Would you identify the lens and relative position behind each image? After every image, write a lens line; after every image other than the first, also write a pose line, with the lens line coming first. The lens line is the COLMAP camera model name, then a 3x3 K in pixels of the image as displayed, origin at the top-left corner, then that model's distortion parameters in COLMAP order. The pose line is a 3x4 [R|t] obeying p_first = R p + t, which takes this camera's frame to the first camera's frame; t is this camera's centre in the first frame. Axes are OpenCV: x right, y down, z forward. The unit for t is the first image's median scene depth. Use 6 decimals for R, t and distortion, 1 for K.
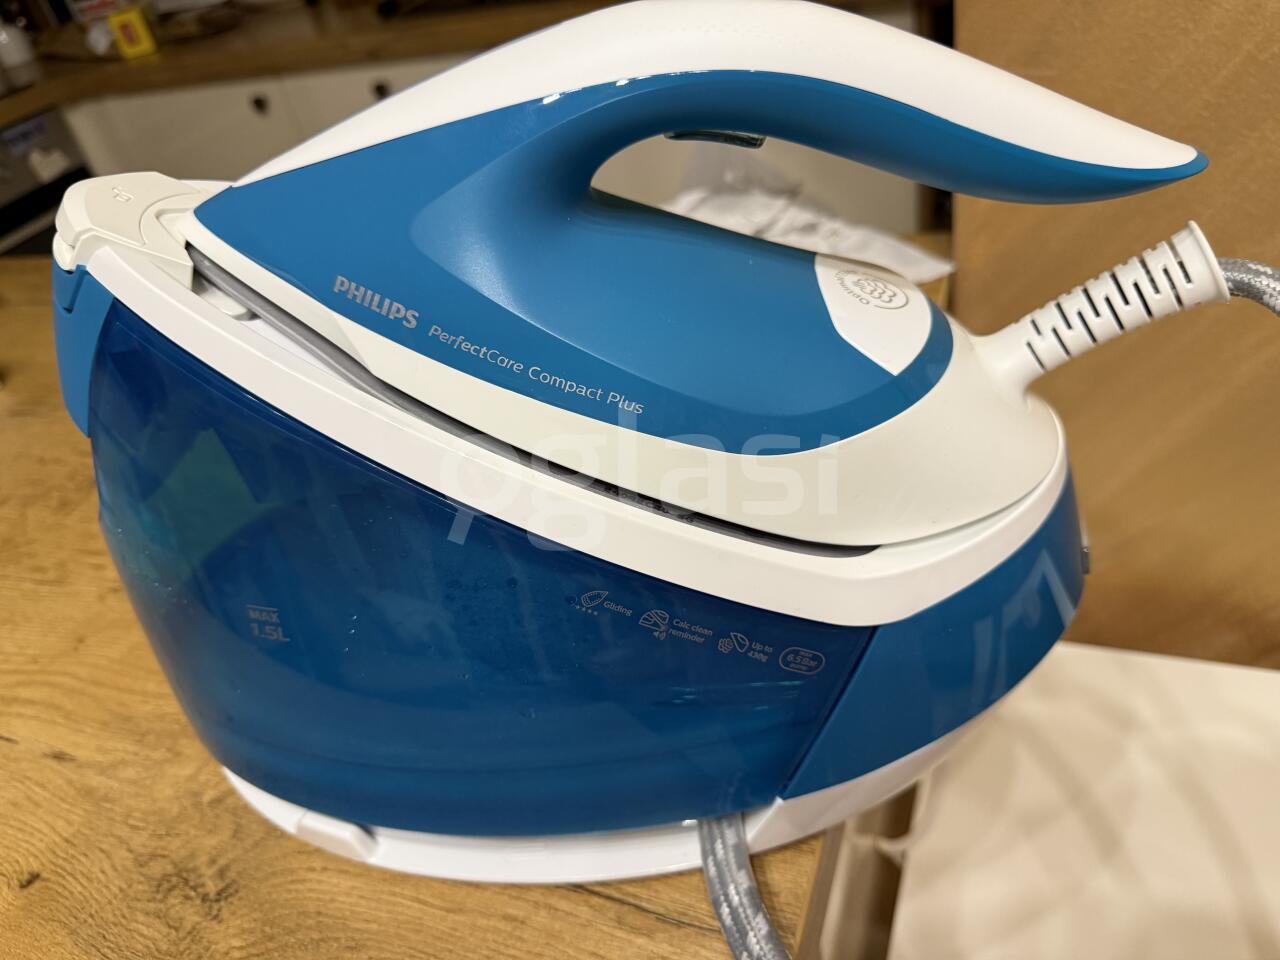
lens RADIAL K [[1002.6, 0, 640.0], [0, 1002.6, 480.0], [0, 0, 1]] dist [-0.002333, -0.002962]
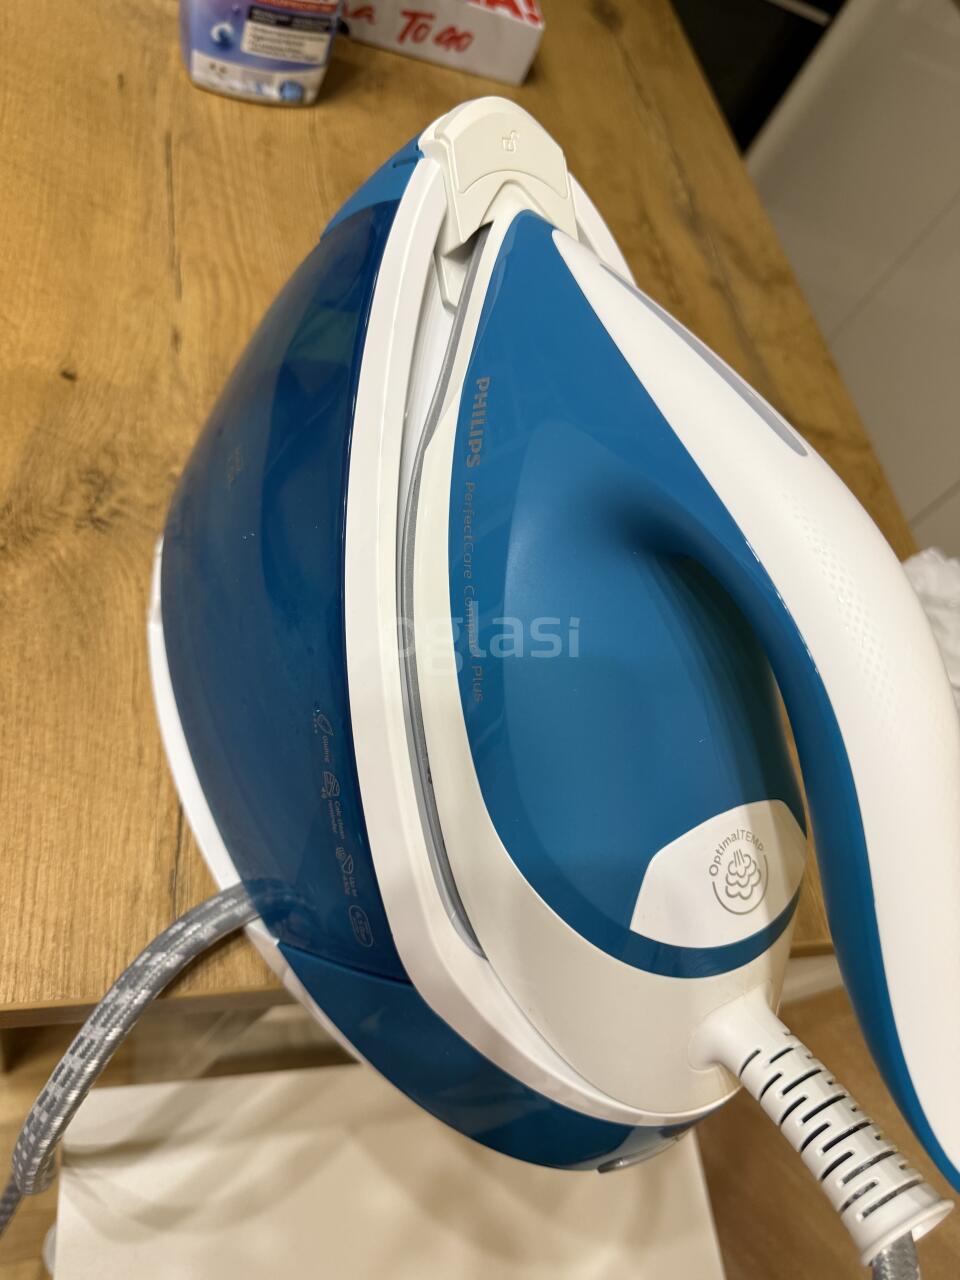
lens RADIAL K [[1002.6, 0, 480.0], [0, 1002.6, 640.0], [0, 0, 1]] dist [-0.002333, -0.002962]
pose [[0.369863, 0.915484, -0.158399, 0.089331], [-0.852010, 0.402204, 0.335129, -0.372533], [0.370514, 0.011006, 0.928762, 0.042623]]
